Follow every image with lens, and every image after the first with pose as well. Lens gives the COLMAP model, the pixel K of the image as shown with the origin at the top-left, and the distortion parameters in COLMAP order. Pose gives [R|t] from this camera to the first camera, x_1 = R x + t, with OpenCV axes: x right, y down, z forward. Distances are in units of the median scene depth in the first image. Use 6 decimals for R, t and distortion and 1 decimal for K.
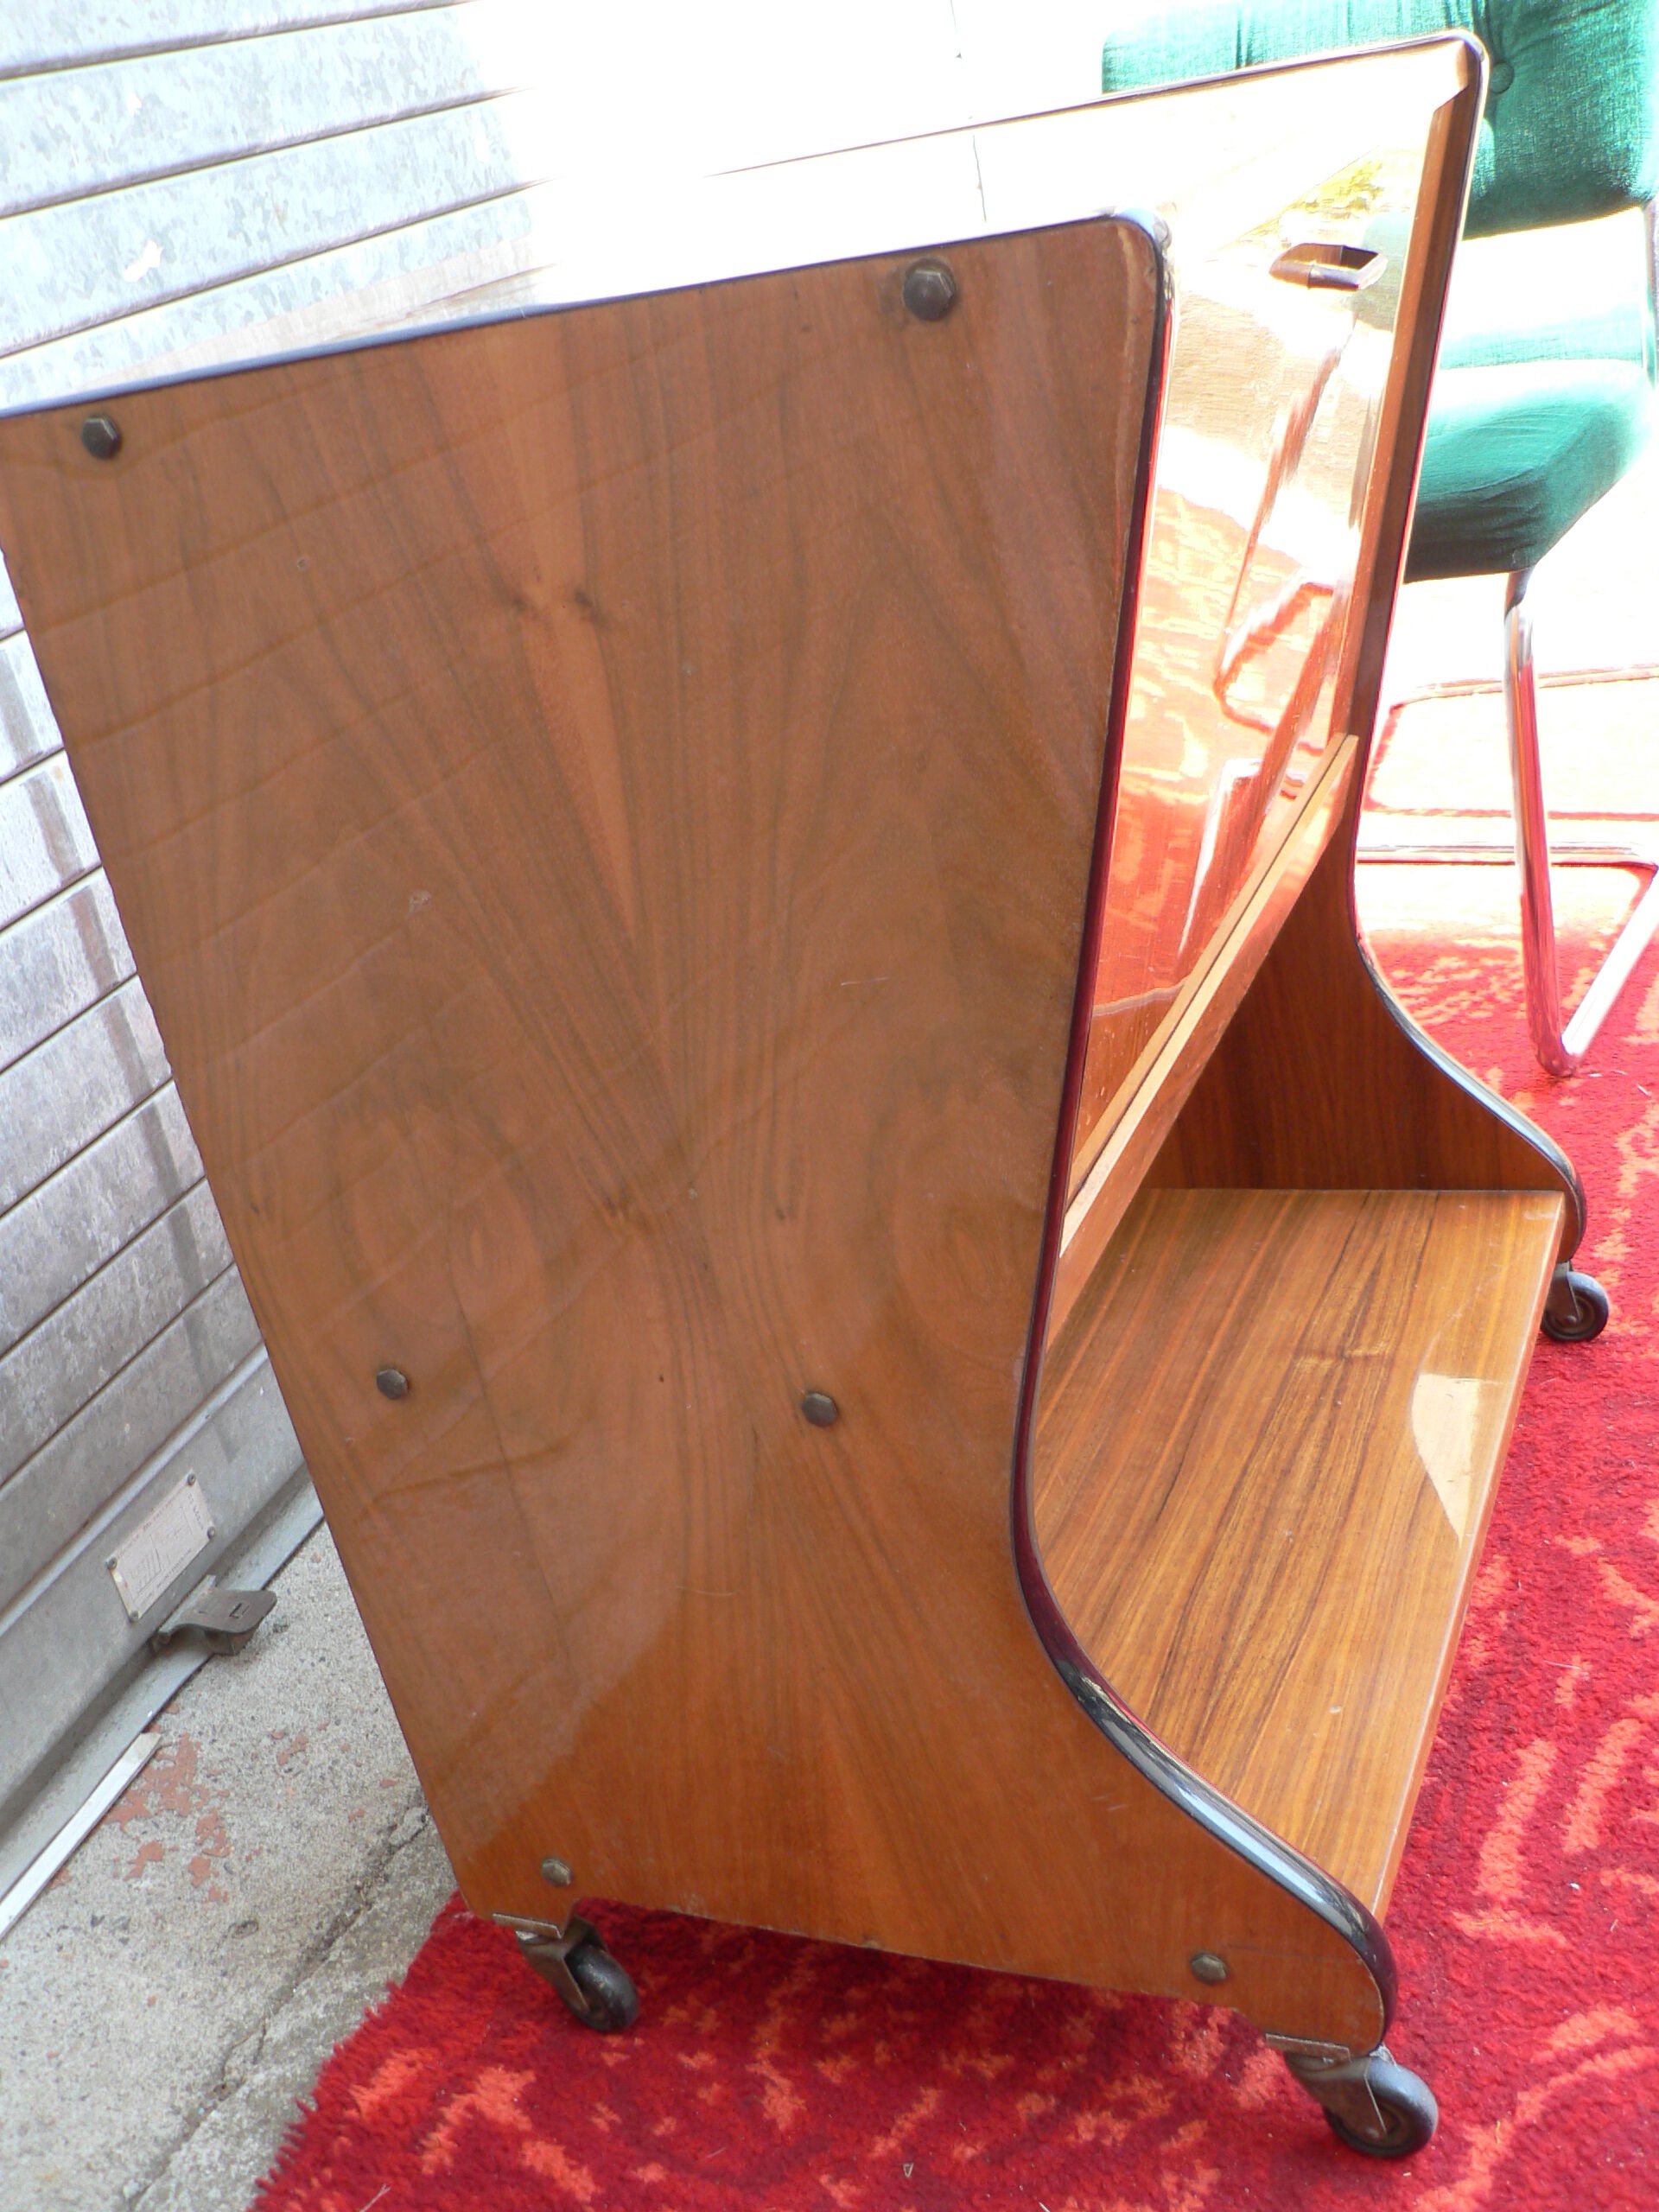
lens RADIAL K [[2388.6, 0, 829.5], [0, 2388.6, 1106.0], [0, 0, 1]] dist [-0.200143, 0.216772]
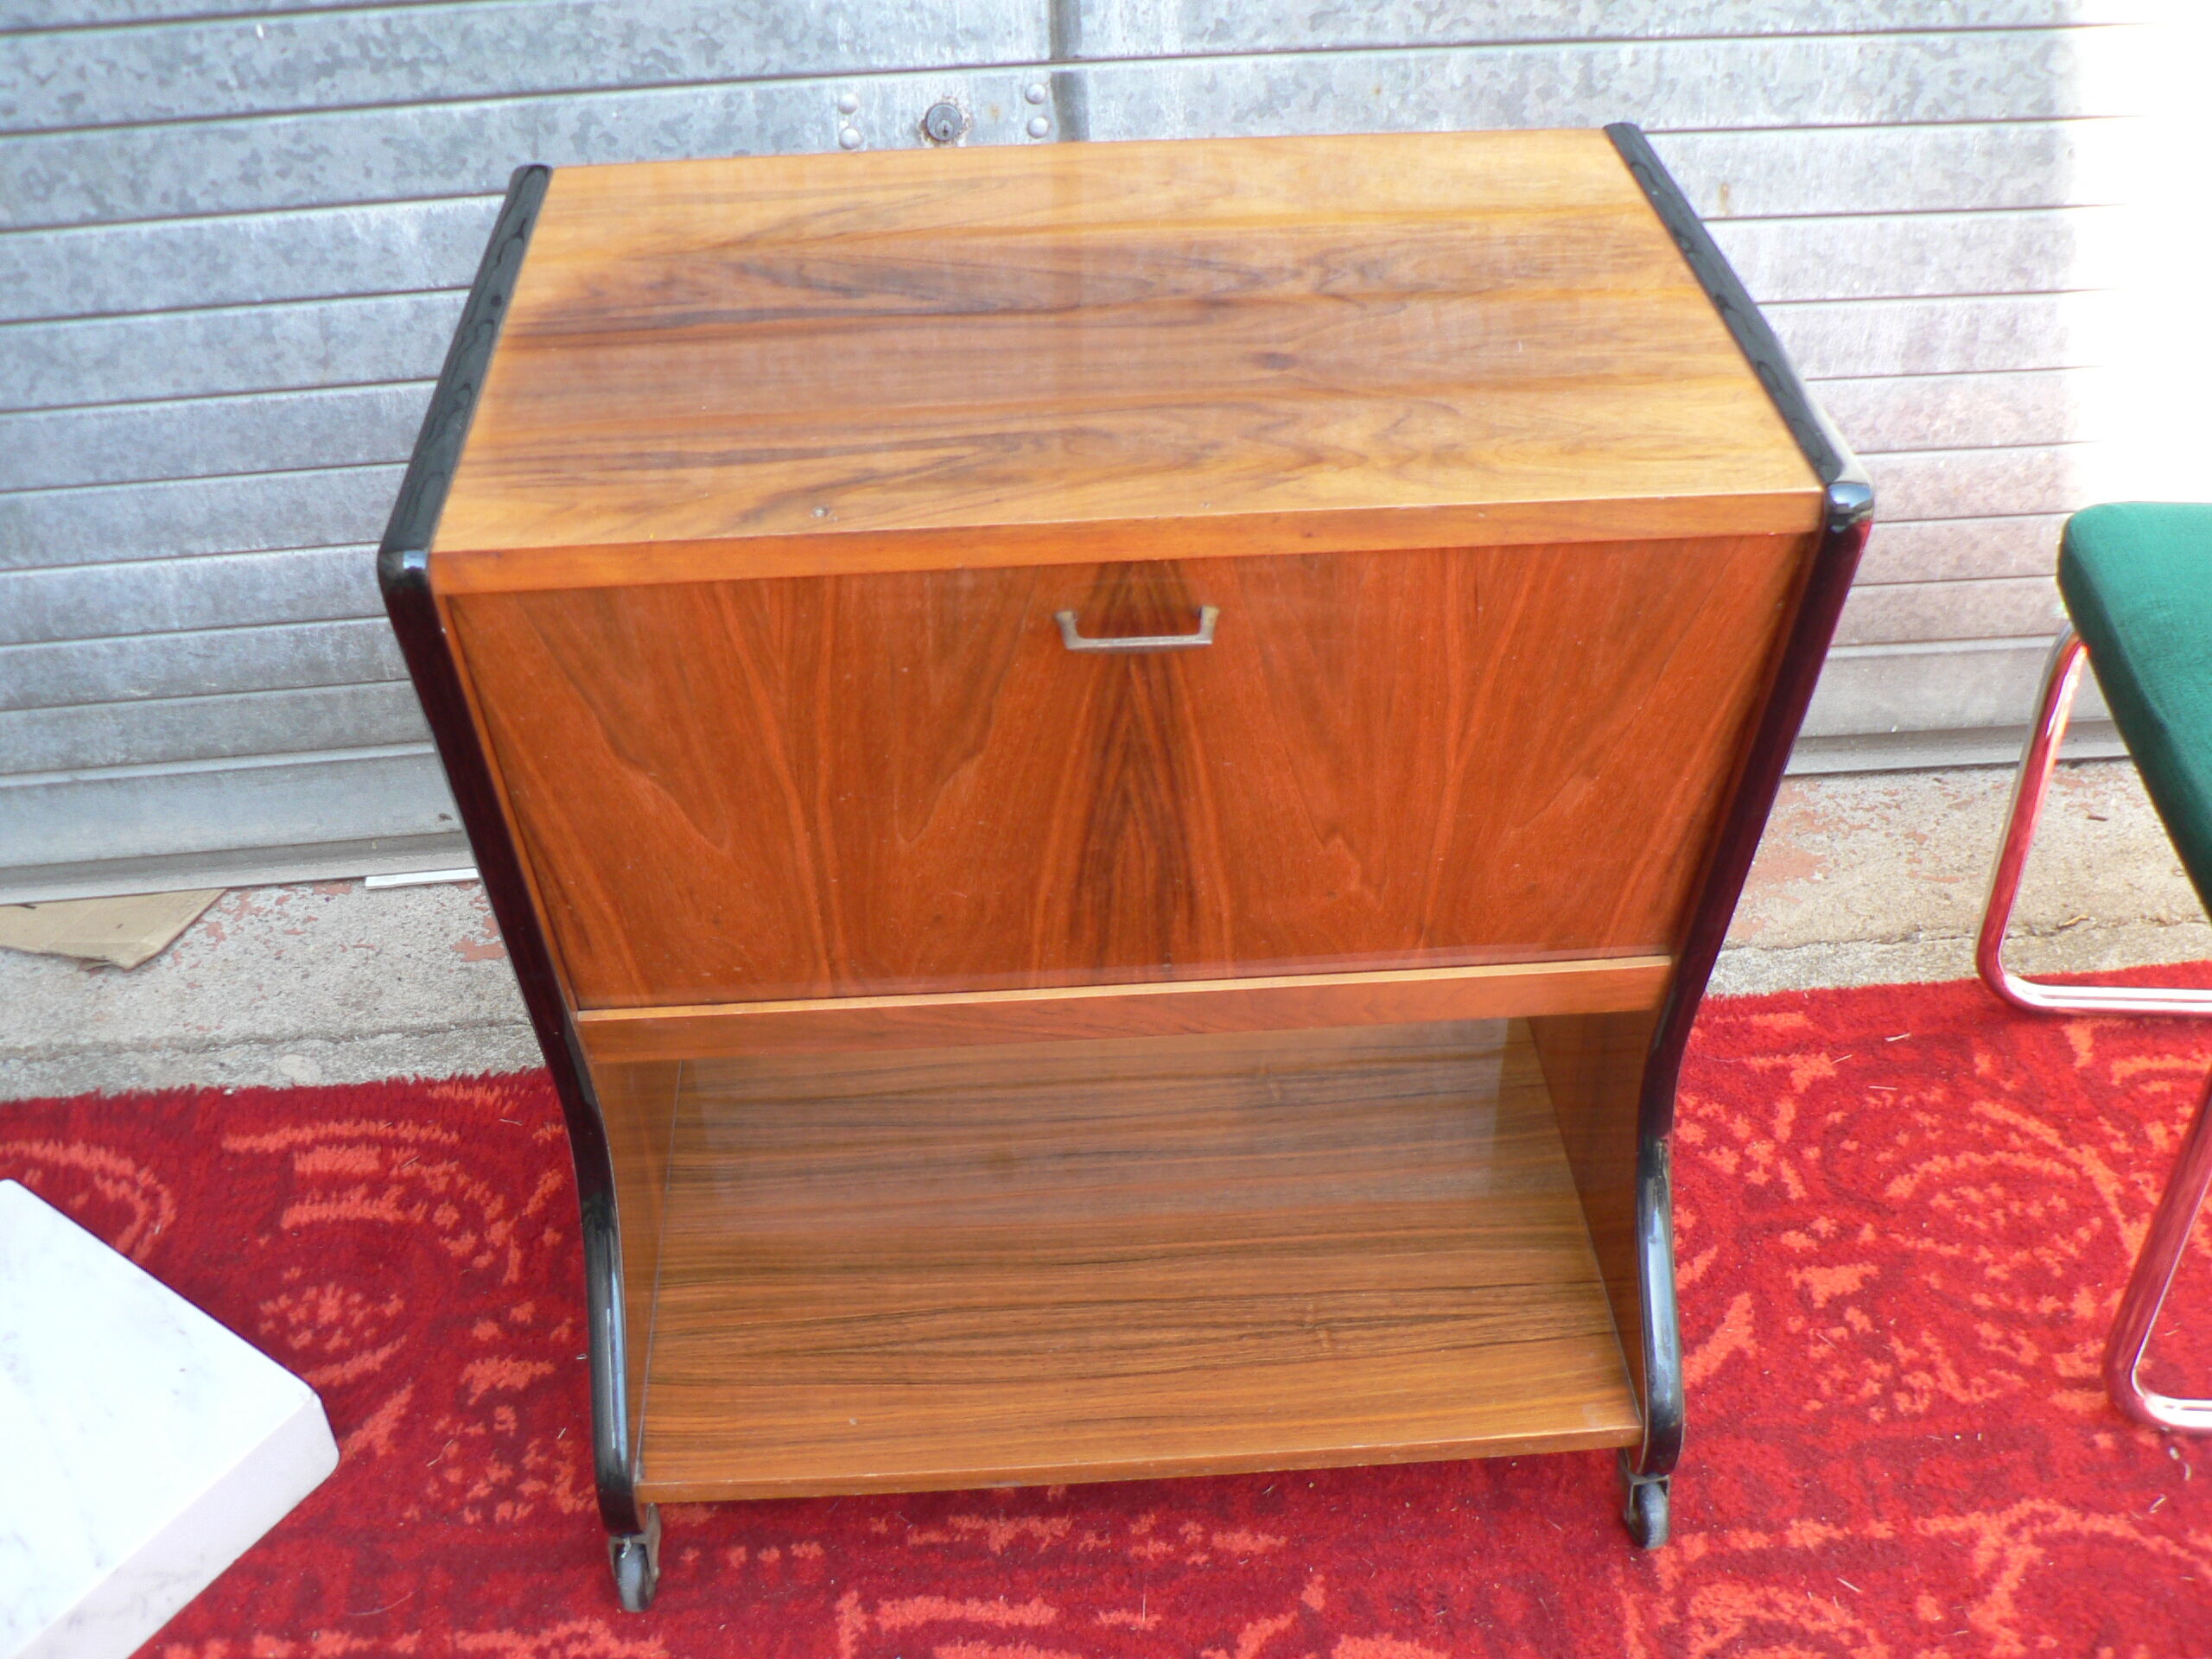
lens RADIAL K [[2385.8, 0, 1104.1], [0, 2385.8, 801.2], [0, 0, 1]] dist [-0.188293, 0.172441]
pose [[0.429148, 0.681343, -0.592962, 0.805042], [-0.427589, 0.731516, 0.531086, -0.762911], [0.795613, 0.025630, 0.605263, 0.259787]]
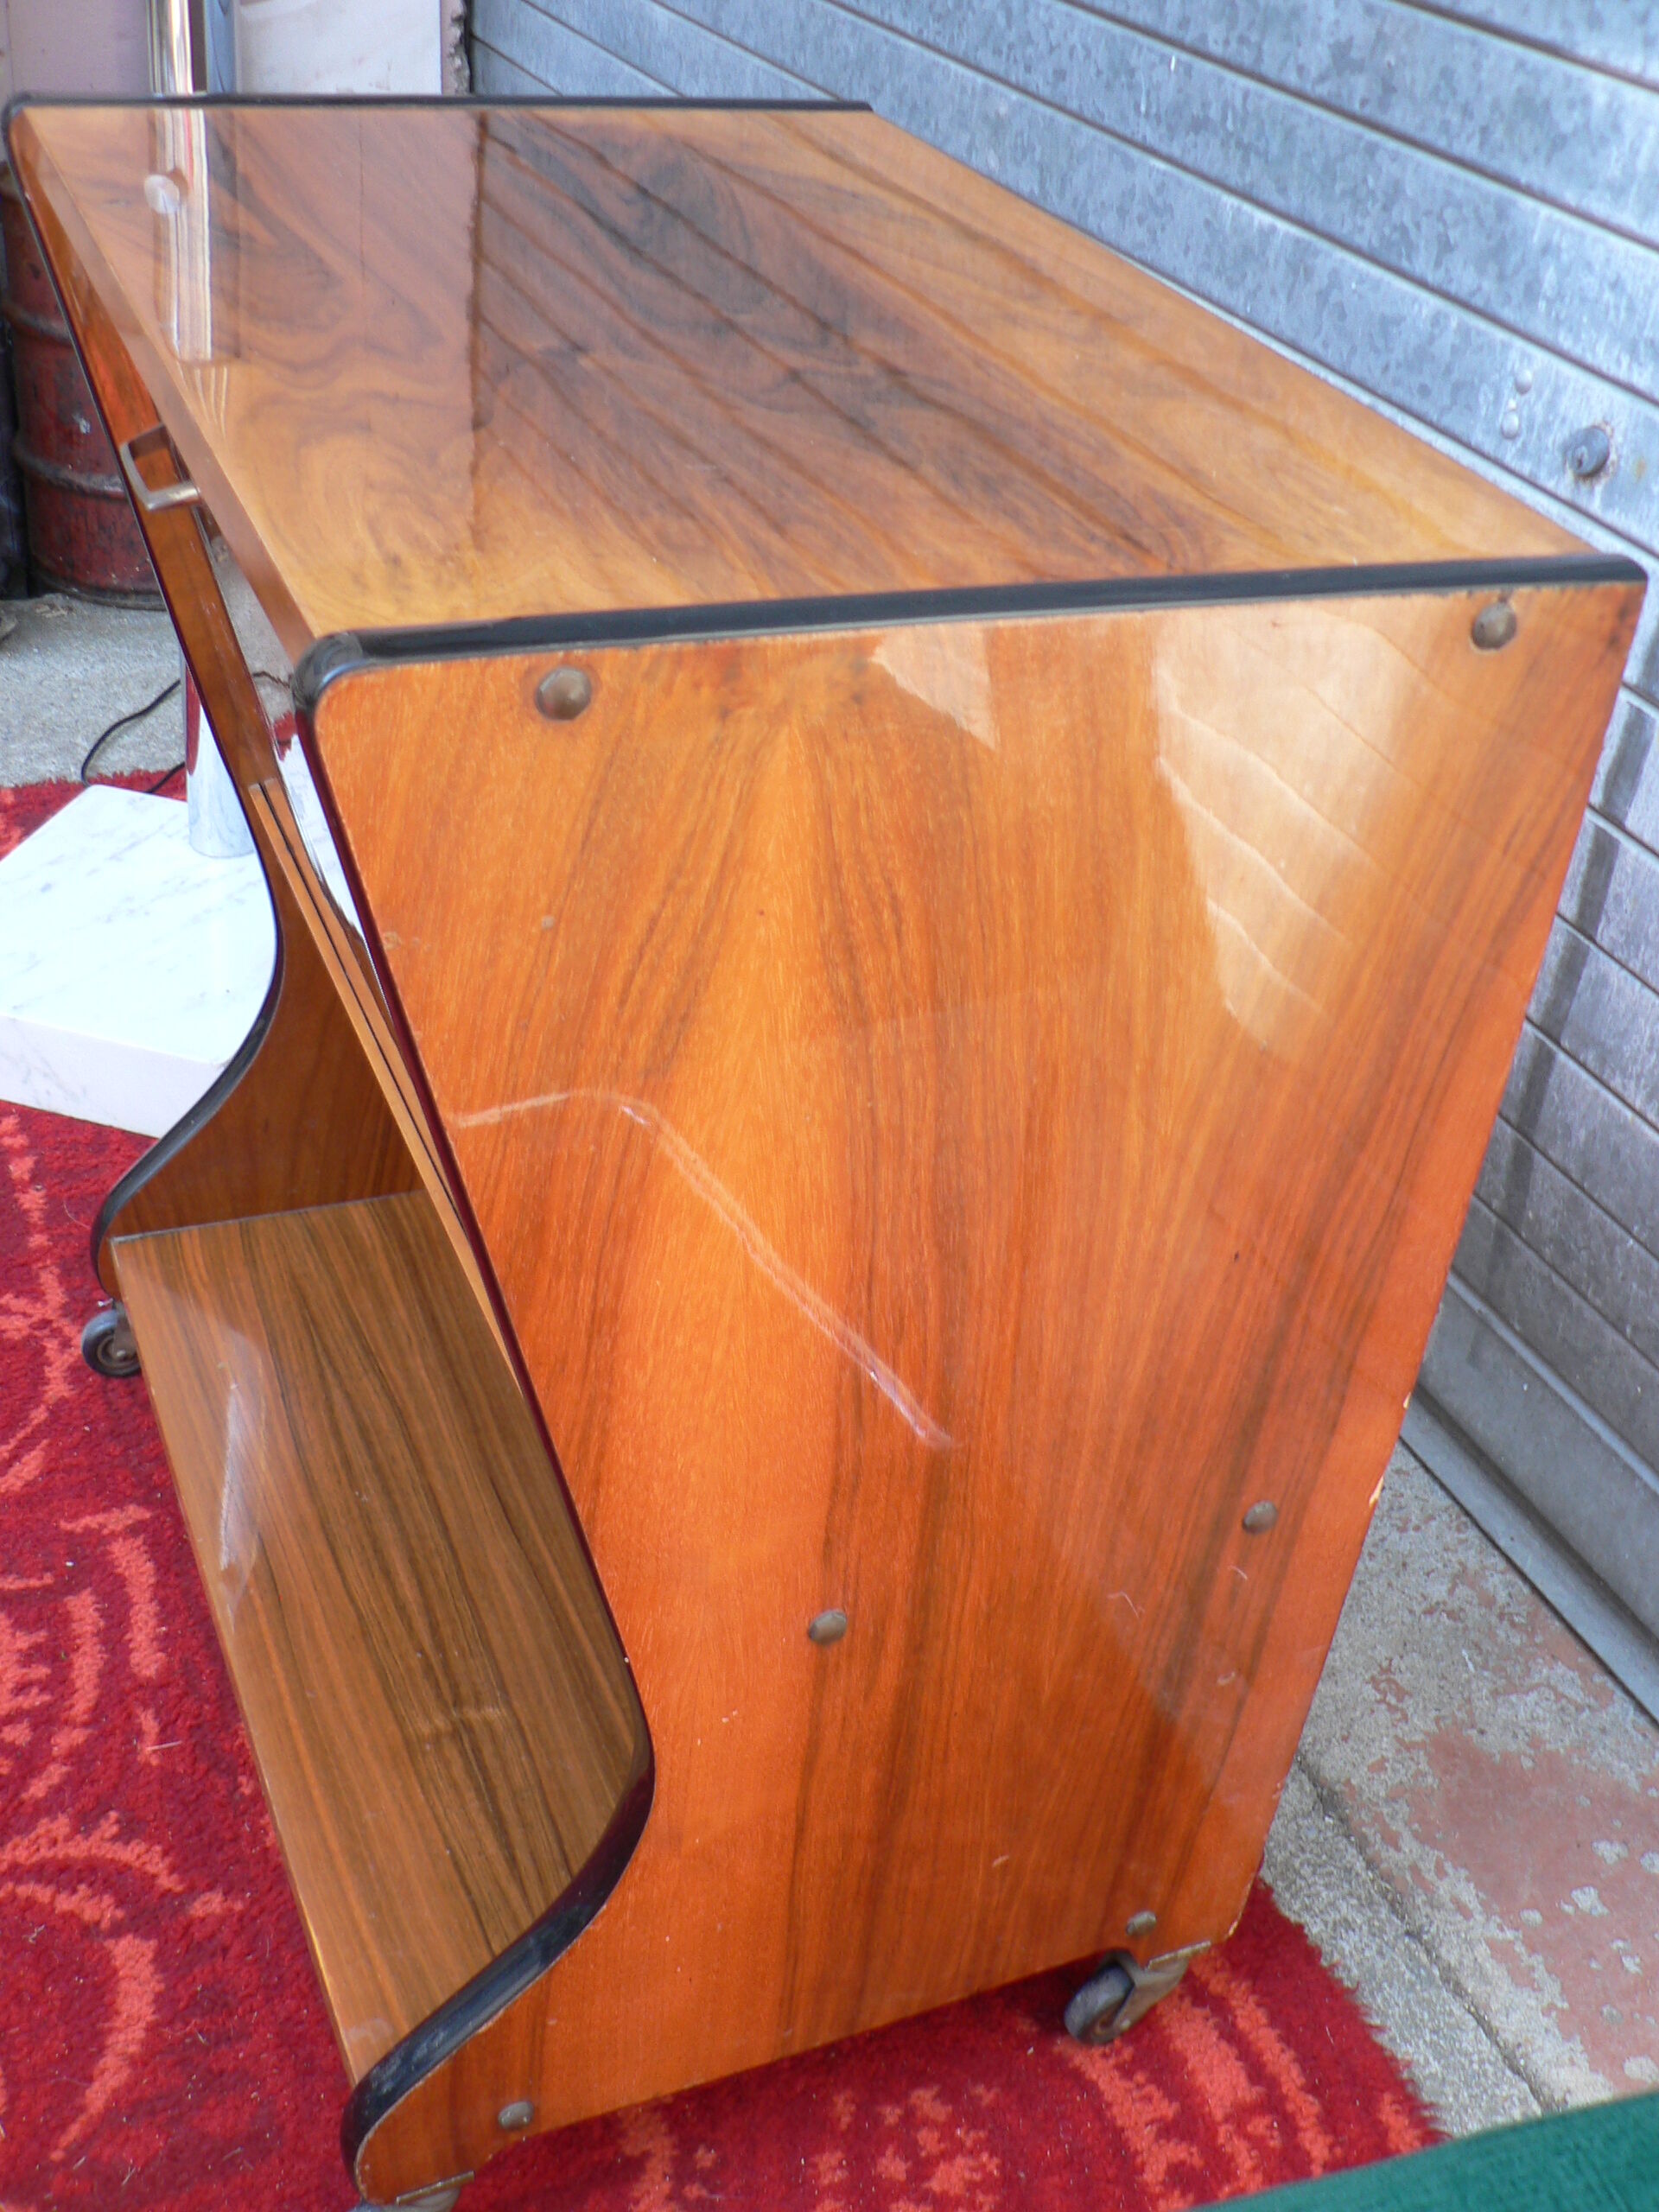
lens RADIAL K [[2408.7, 0, 891.4], [0, 2408.7, 1144.7], [0, 0, 1]] dist [-0.189446, 0.195472]
pose [[-0.693581, 0.500518, -0.518100, 0.540961], [-0.274680, 0.481122, 0.832510, -0.920533], [0.665955, 0.719725, -0.196214, 1.336156]]
